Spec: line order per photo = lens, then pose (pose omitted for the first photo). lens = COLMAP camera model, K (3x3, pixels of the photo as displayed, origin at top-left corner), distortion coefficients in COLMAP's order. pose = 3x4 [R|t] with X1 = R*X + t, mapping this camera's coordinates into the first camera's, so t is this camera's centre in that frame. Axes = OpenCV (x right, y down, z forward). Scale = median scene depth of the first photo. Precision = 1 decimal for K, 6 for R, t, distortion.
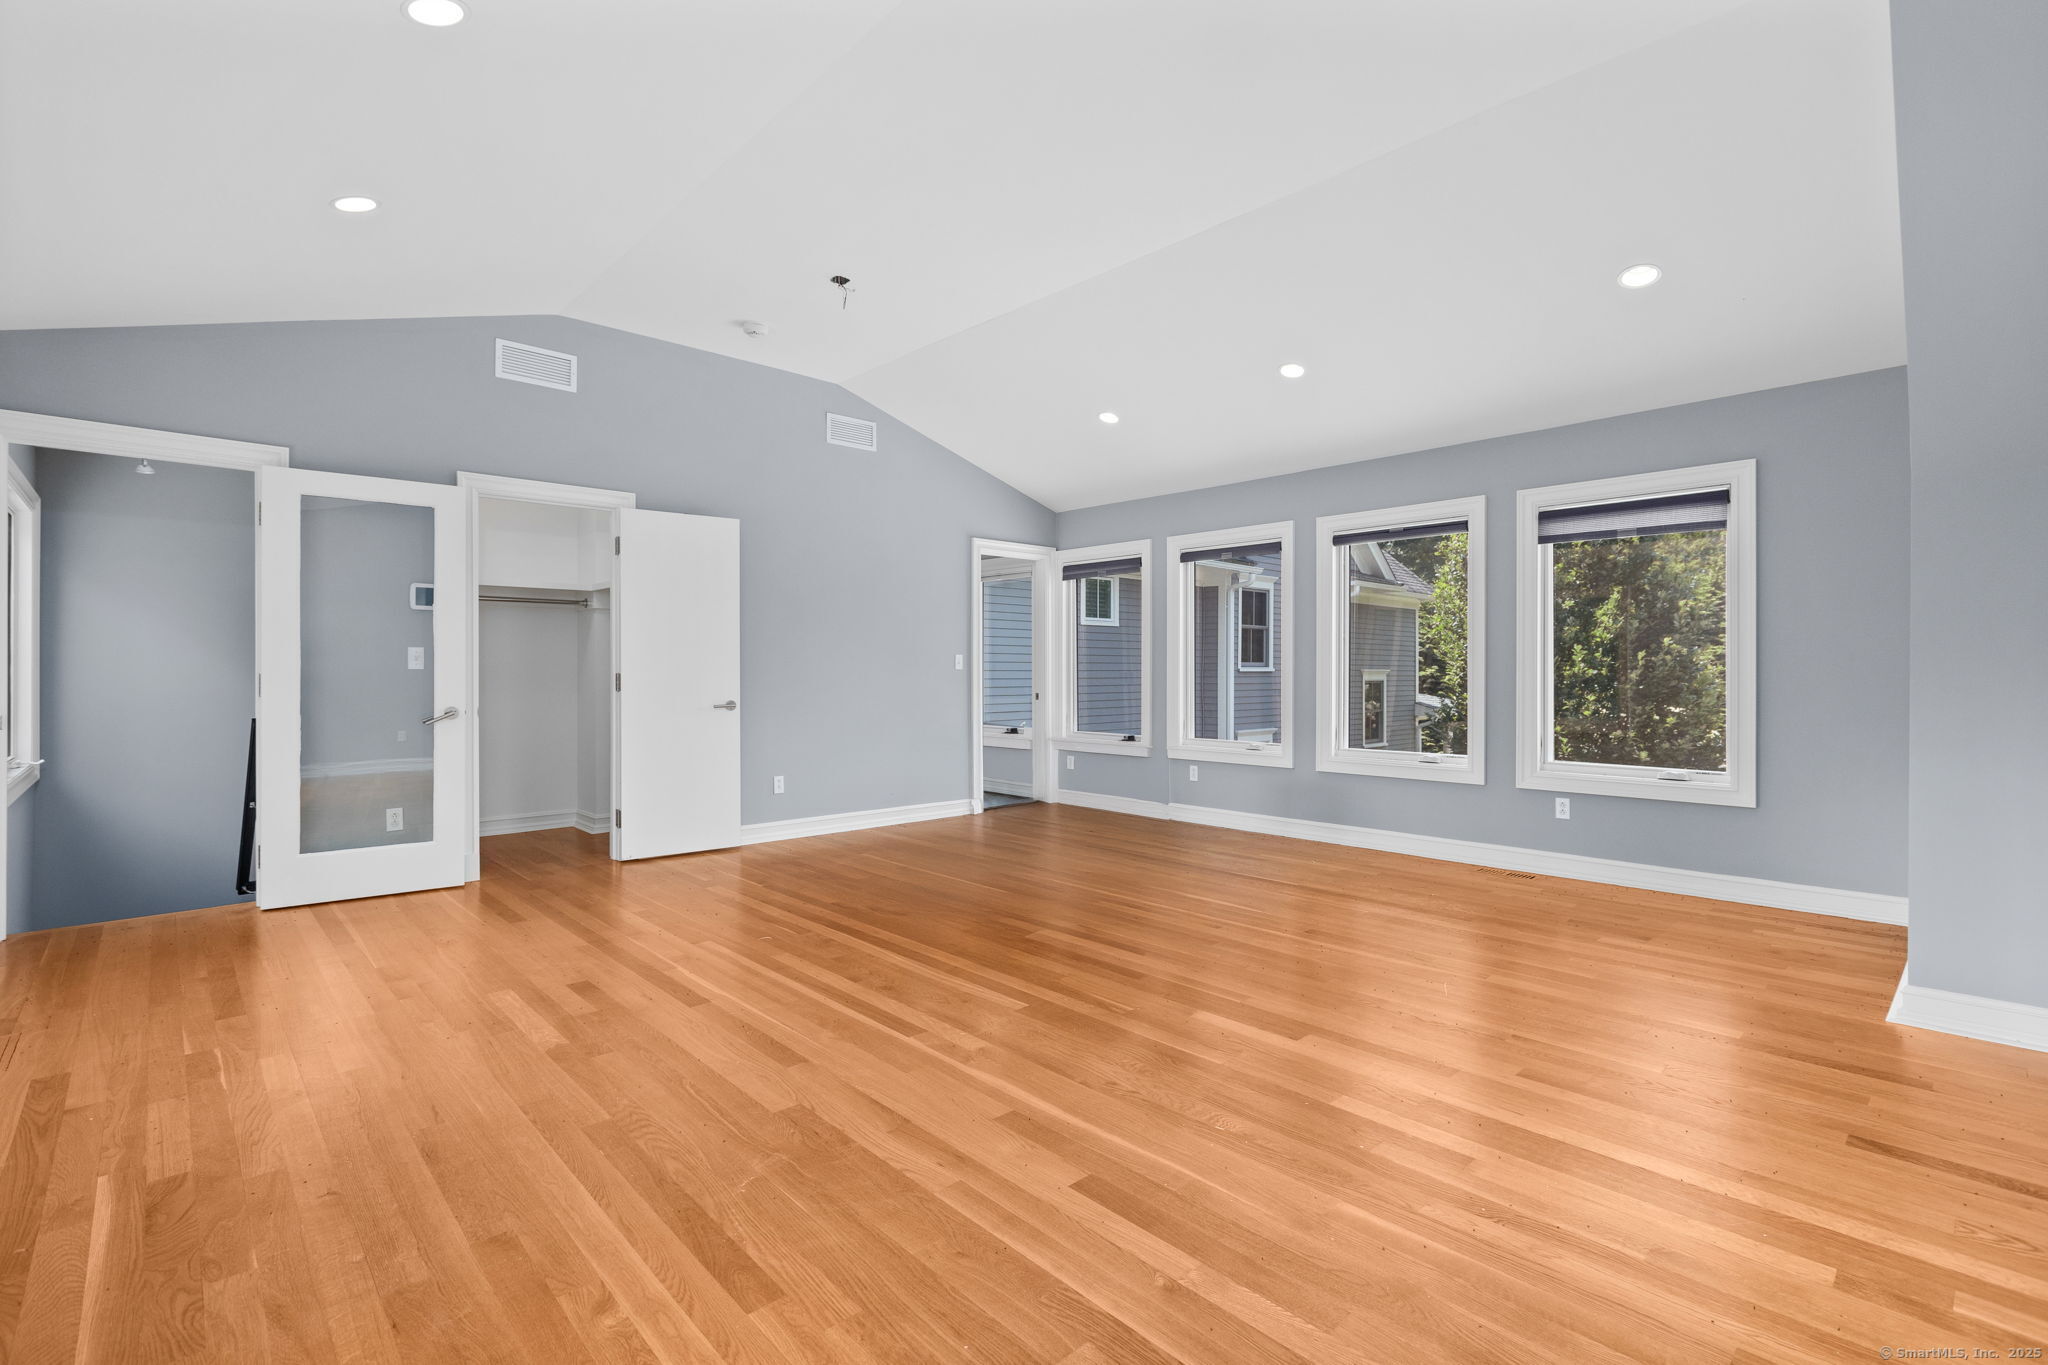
lens RADIAL K [[922.7, 0, 1014.8], [0, 922.7, 675.6], [0, 0, 1]] dist [0.002688, 0.000621]
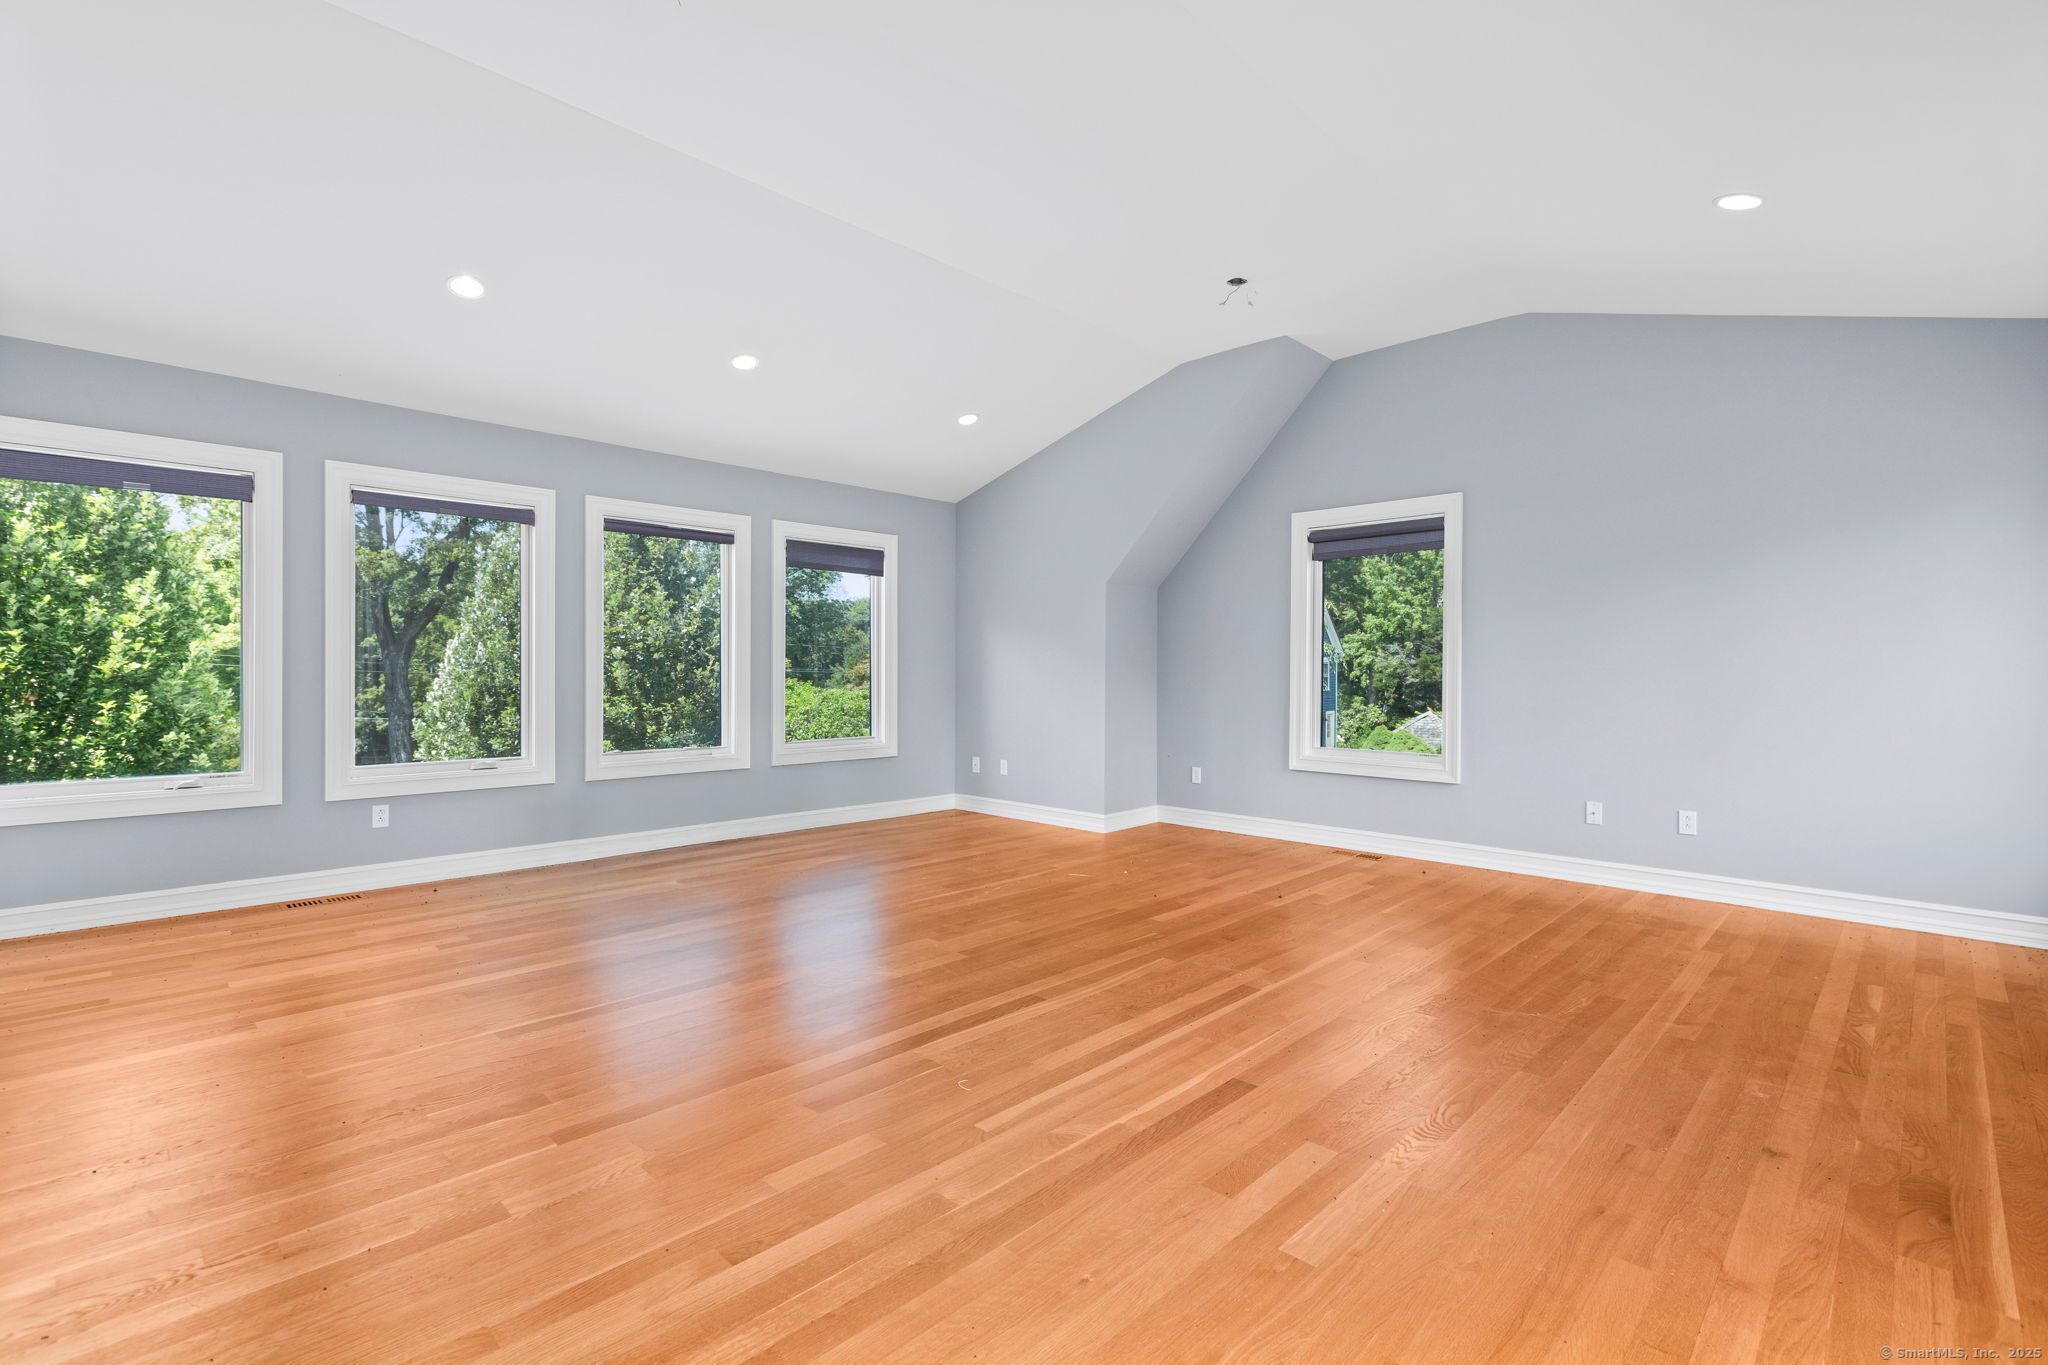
lens RADIAL K [[922.7, 0, 1014.4], [0, 922.7, 679.1], [0, 0, 1]] dist [0.002688, 0.000621]
pose [[-0.042590, -0.009547, 0.999047, -1.059827], [-0.001254, 0.999954, 0.009502, -0.005408], [-0.999092, -0.000848, -0.042600, 1.151627]]
